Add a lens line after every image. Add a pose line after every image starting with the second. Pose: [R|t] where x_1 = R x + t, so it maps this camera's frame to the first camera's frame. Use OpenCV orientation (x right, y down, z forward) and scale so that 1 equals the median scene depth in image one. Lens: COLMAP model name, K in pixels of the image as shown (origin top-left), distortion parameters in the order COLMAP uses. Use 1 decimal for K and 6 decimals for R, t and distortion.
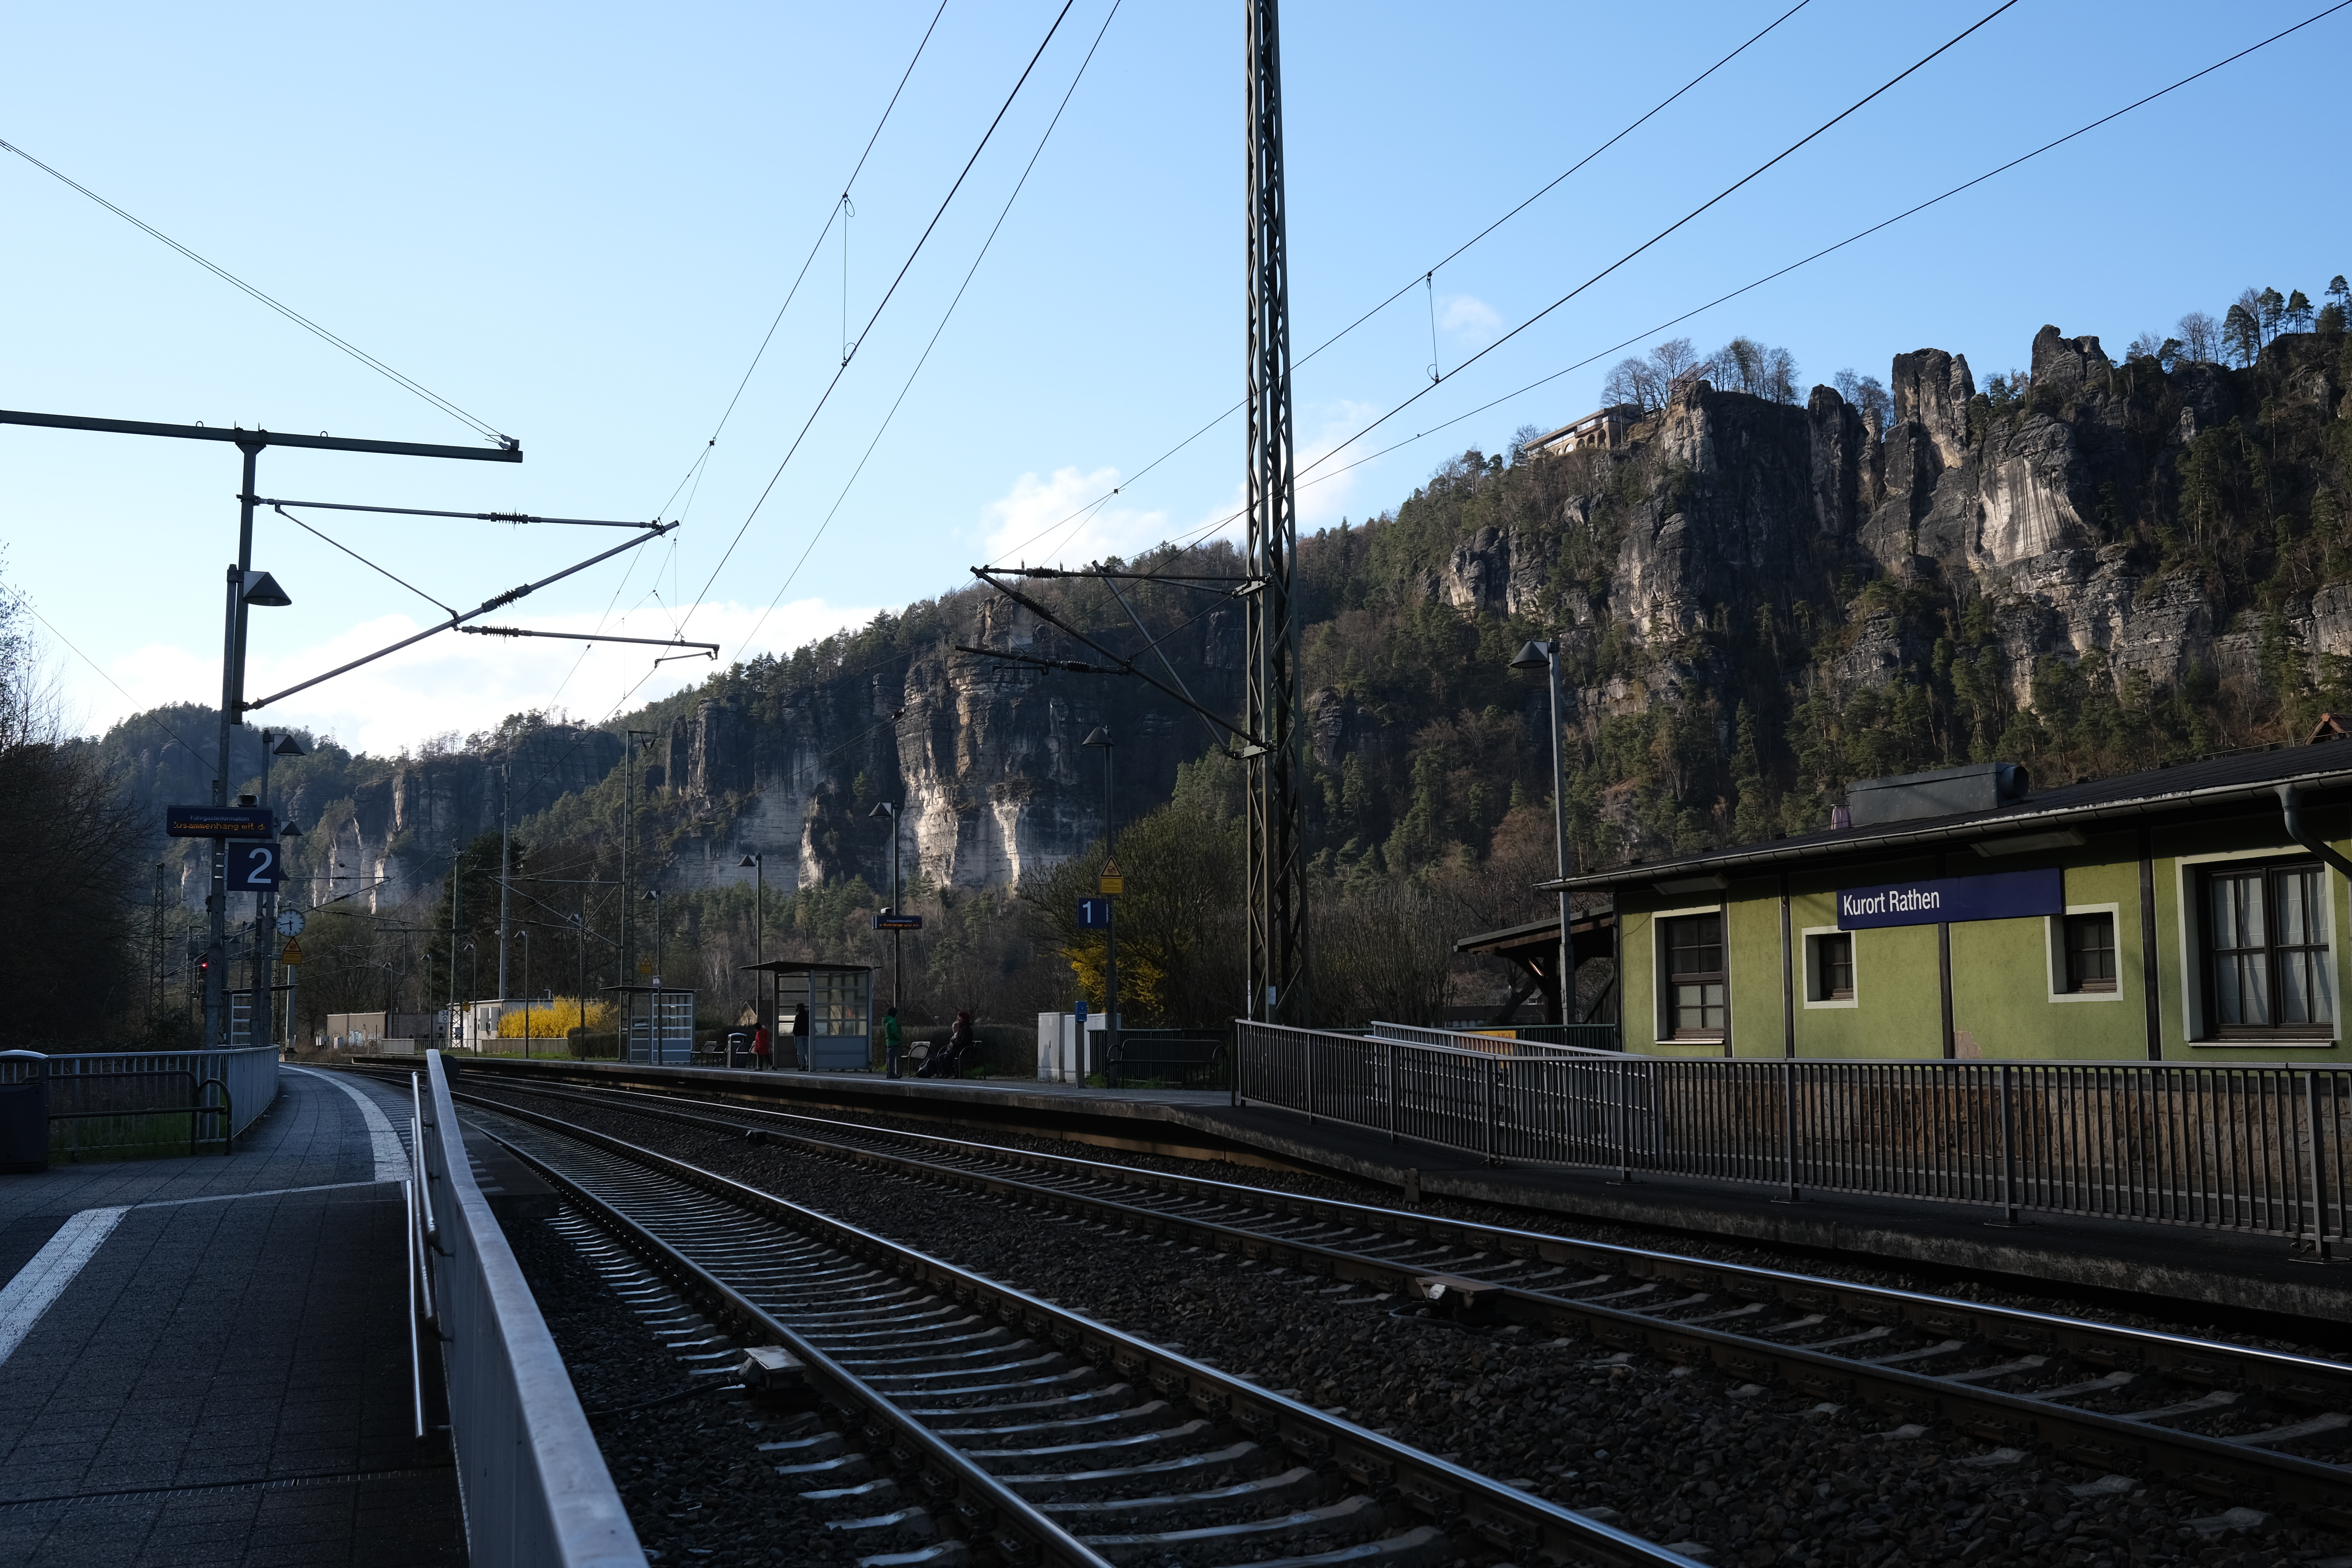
lens RADIAL K [[2391.2, 0, 1176.0], [0, 2391.2, 784.0], [0, 0, 1]] dist [-0.064469, 0.148552]
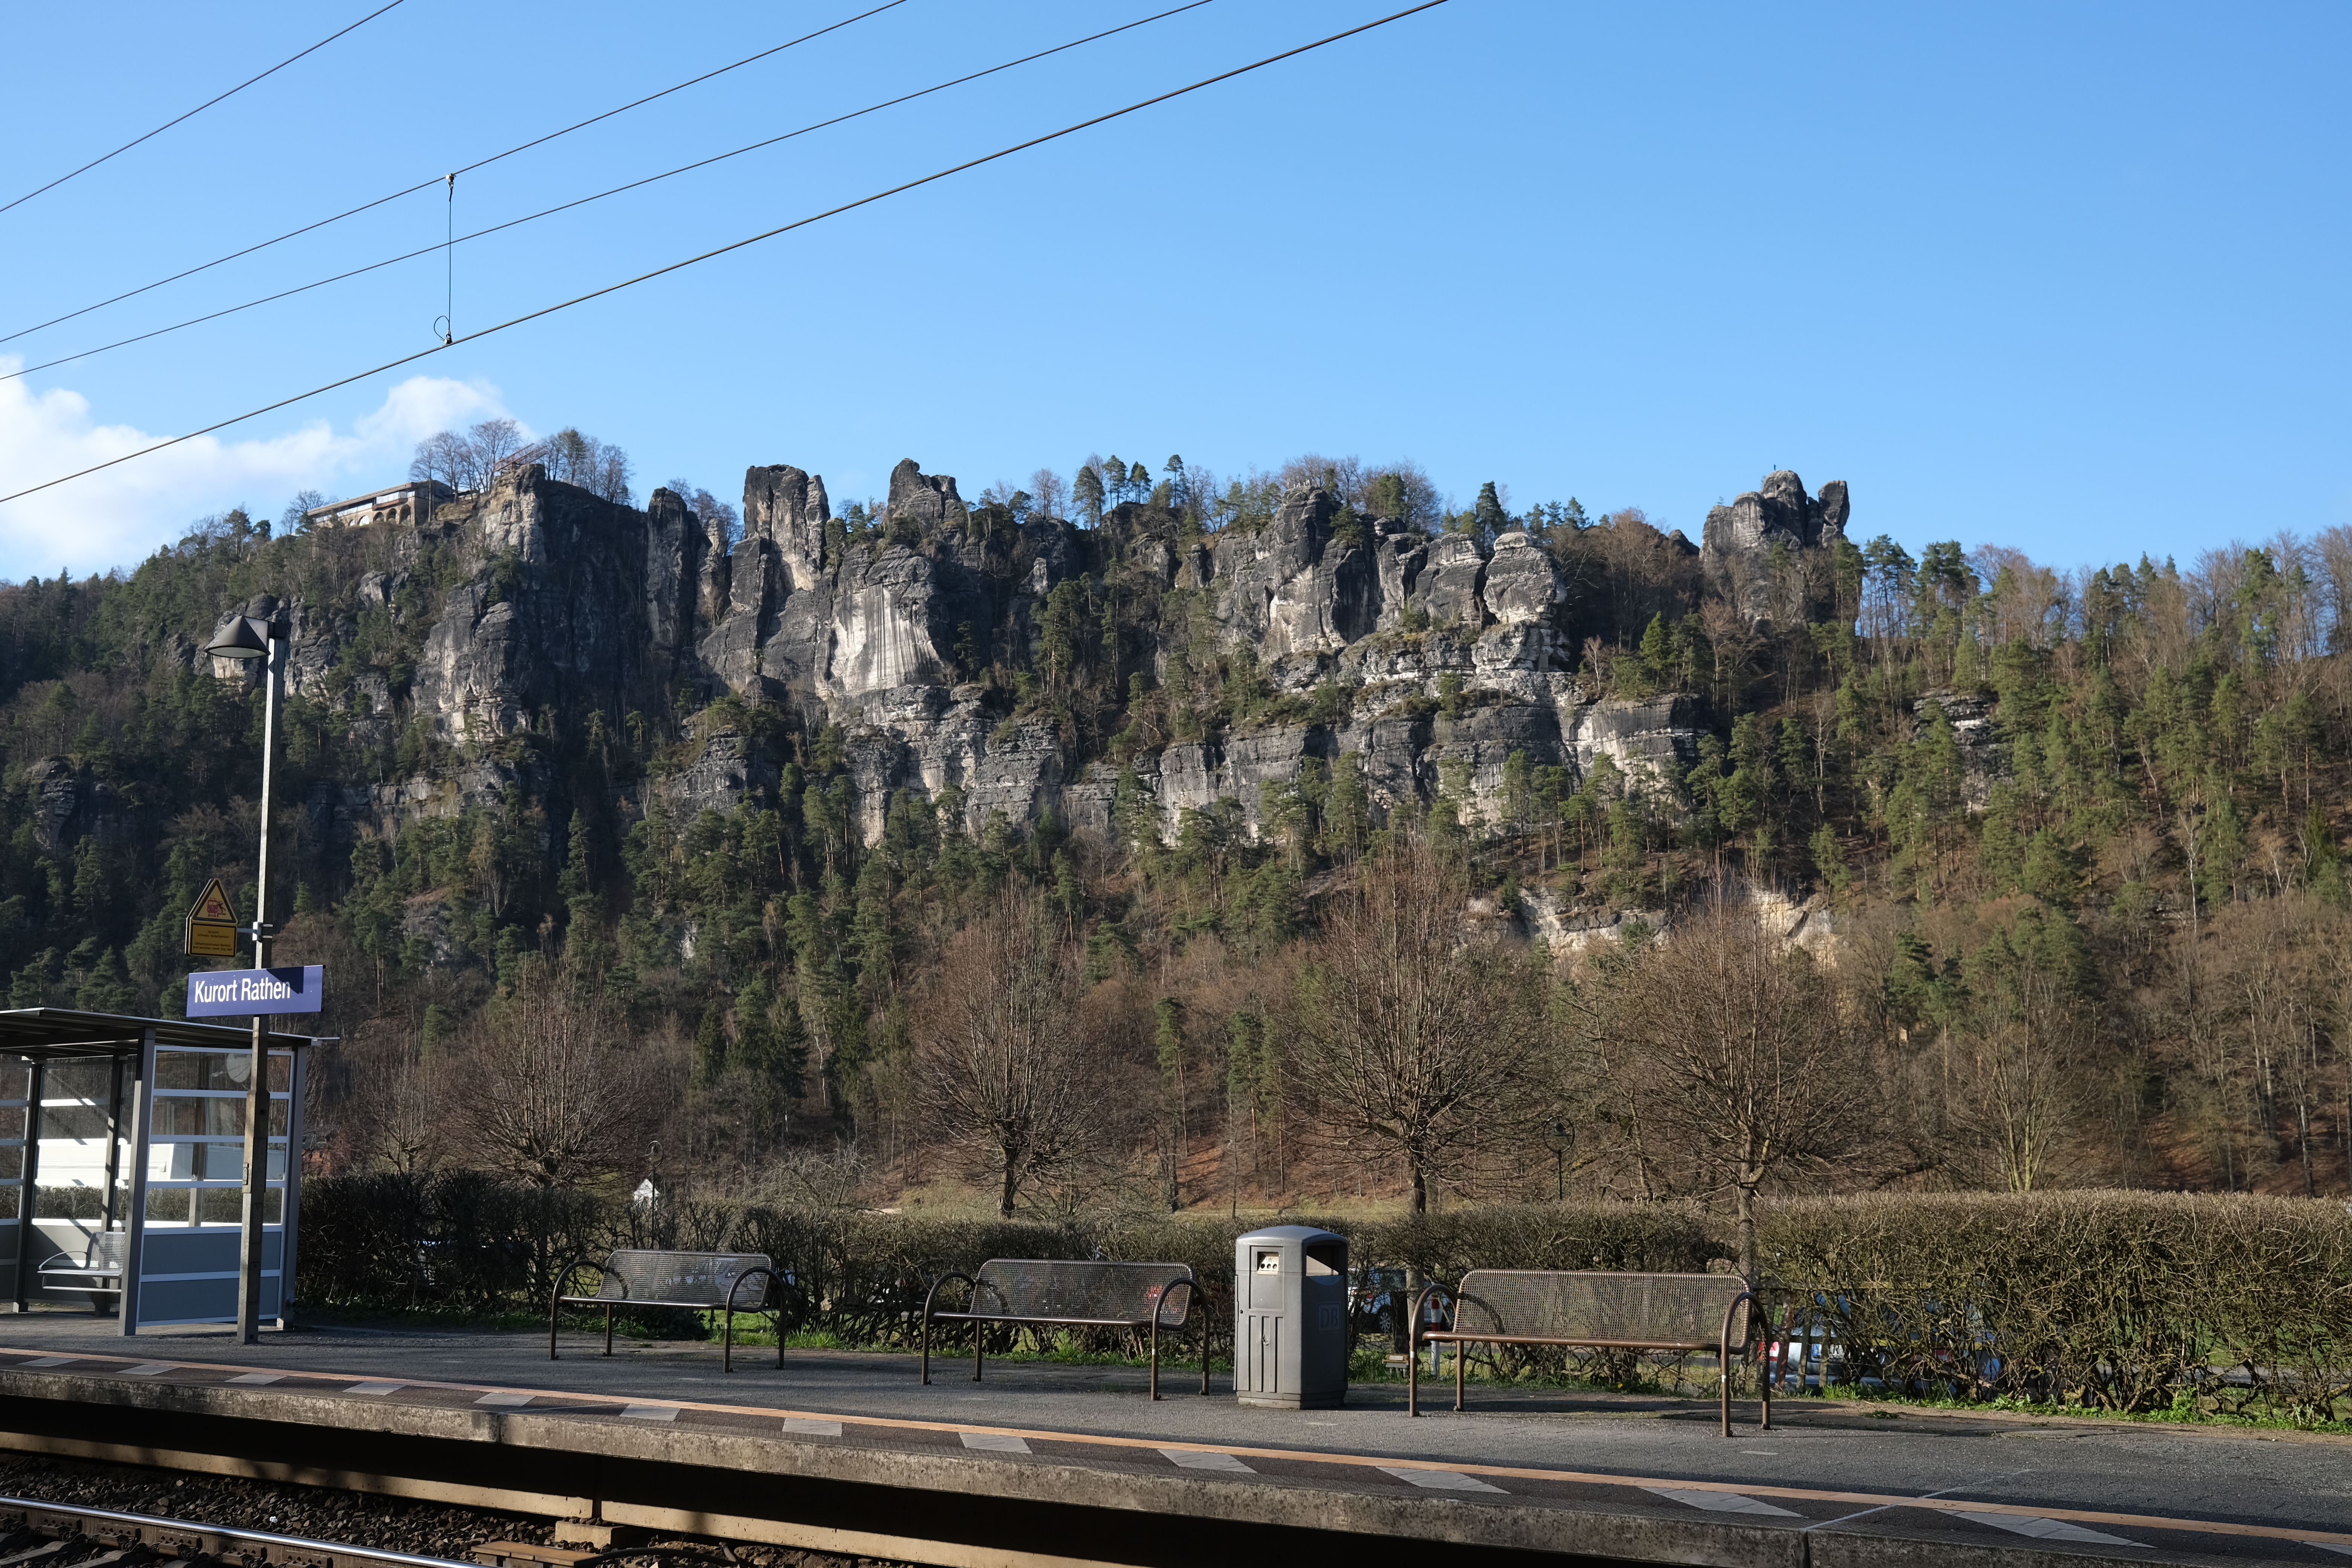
lens RADIAL K [[2391.2, 0, 1176.0], [0, 2391.2, 784.0], [0, 0, 1]] dist [-0.064469, 0.148552]
pose [[0.848051, 0.093409, 0.521617, -0.041457], [-0.061021, 0.995007, -0.078973, 0.012048], [-0.526389, 0.035143, 0.849517, 0.104145]]
